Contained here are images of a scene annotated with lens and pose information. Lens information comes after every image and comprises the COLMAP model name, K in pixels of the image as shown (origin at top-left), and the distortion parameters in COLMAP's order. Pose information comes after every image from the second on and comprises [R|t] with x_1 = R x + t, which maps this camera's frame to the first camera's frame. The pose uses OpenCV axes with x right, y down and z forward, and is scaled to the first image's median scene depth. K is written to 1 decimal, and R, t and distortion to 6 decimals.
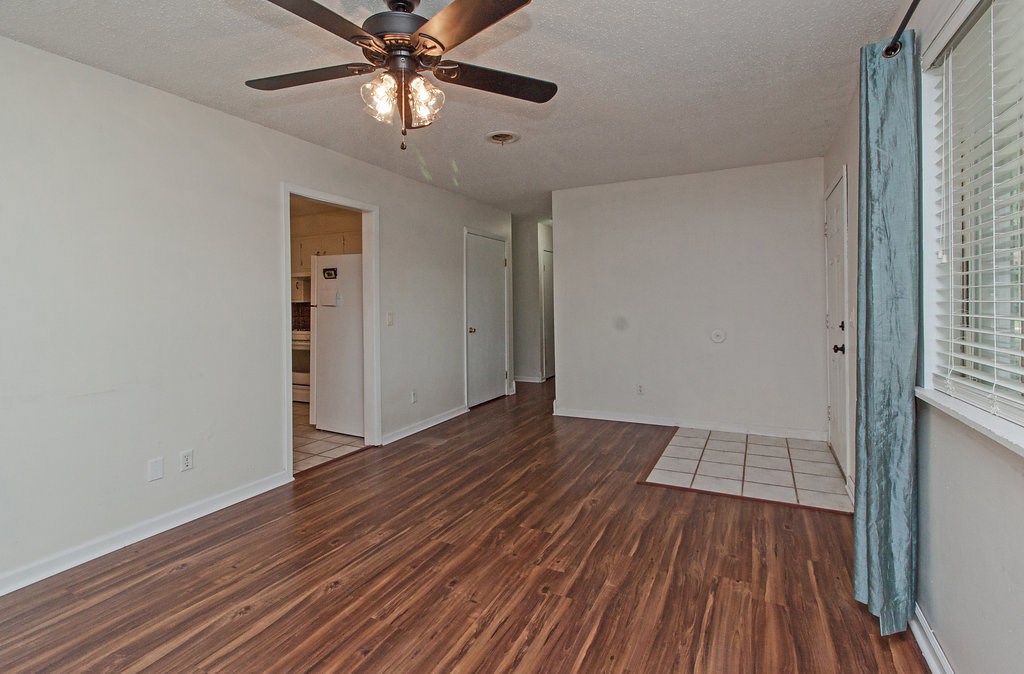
lens RADIAL K [[470.7, 0, 514.7], [0, 470.7, 304.1], [0, 0, 1]] dist [0.000017, 0.000014]
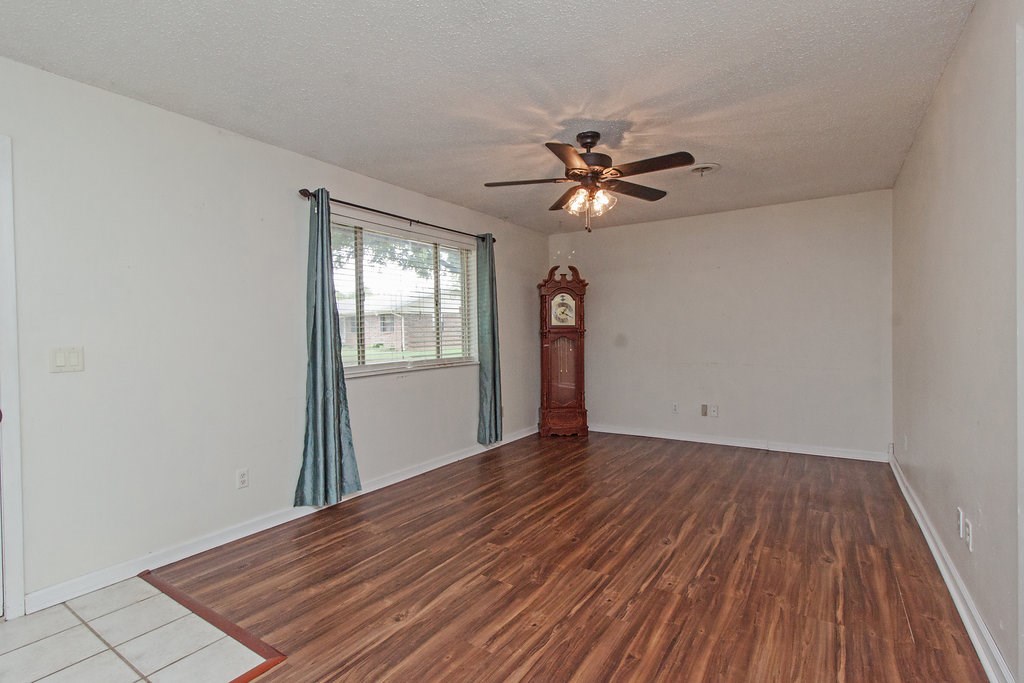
lens RADIAL K [[485.9, 0, 514.4], [0, 485.9, 331.6], [0, 0, 1]] dist [-0.000267, 0.000704]
pose [[-0.993698, 0.029419, 0.108161, -0.116843], [0.030091, 0.999537, 0.004590, -0.002837], [-0.107976, 0.007816, -0.994123, 2.137775]]
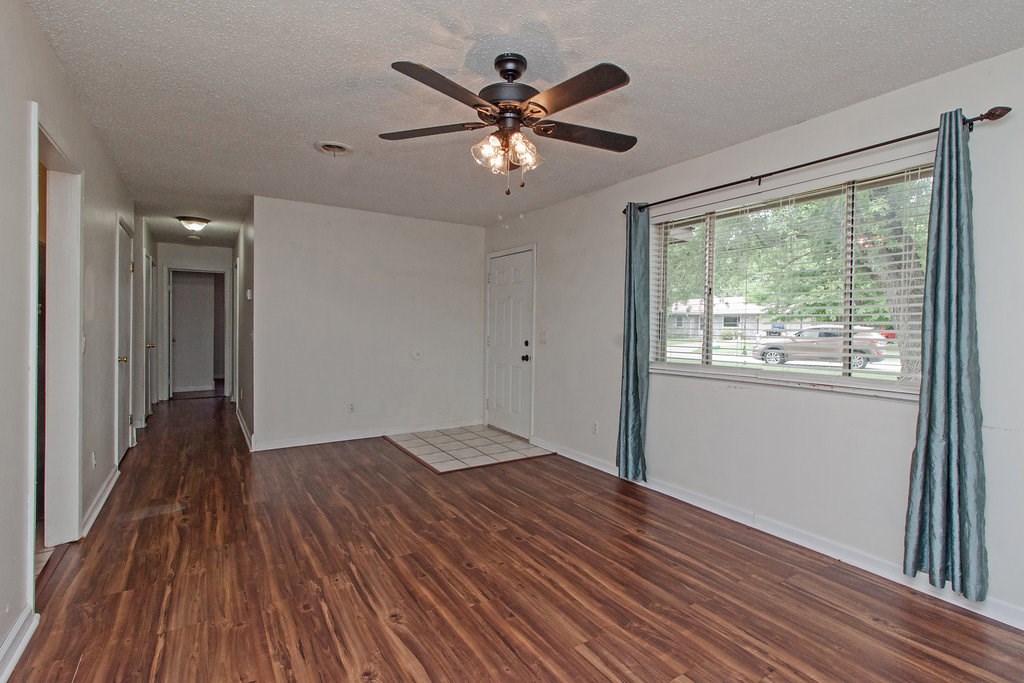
lens RADIAL K [[485.9, 0, 514.4], [0, 485.9, 331.6], [0, 0, 1]] dist [-0.000267, 0.000704]
pose [[0.509878, 0.010415, 0.860184, -1.002048], [-0.015463, 0.999876, -0.002941, 0.016436], [-0.860108, -0.011801, 0.509975, 0.270473]]
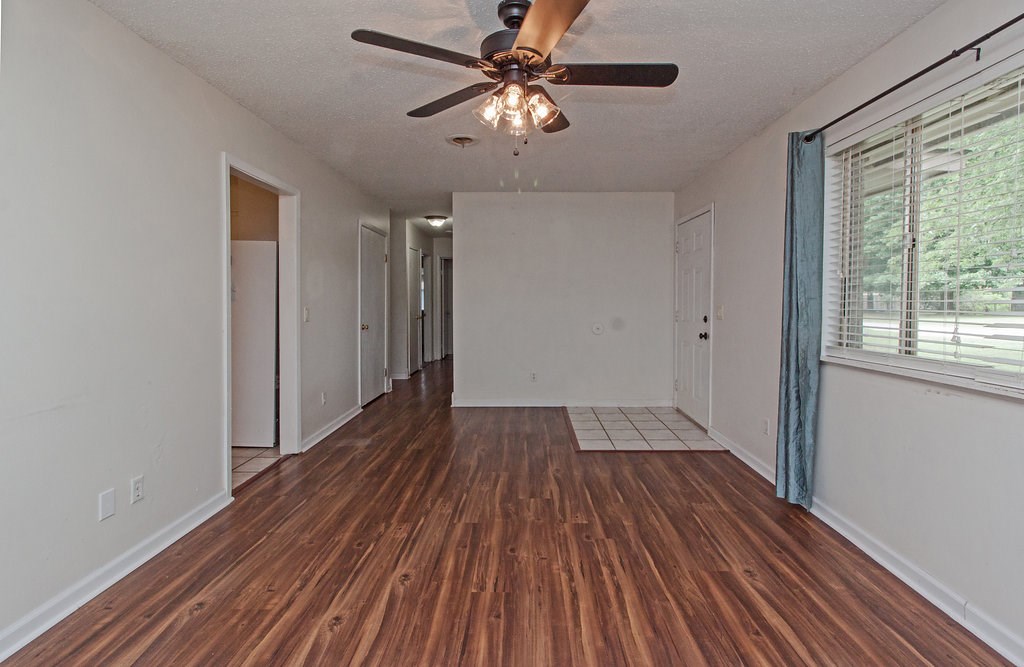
lens RADIAL K [[466.3, 0, 512.1], [0, 466.3, 312.7], [0, 0, 1]] dist [-0.000586, 0.000255]
pose [[0.902230, 0.002661, 0.431247, -0.547687], [-0.012081, 0.999744, 0.019108, 0.010417], [-0.431086, -0.022450, 0.902032, 0.018985]]
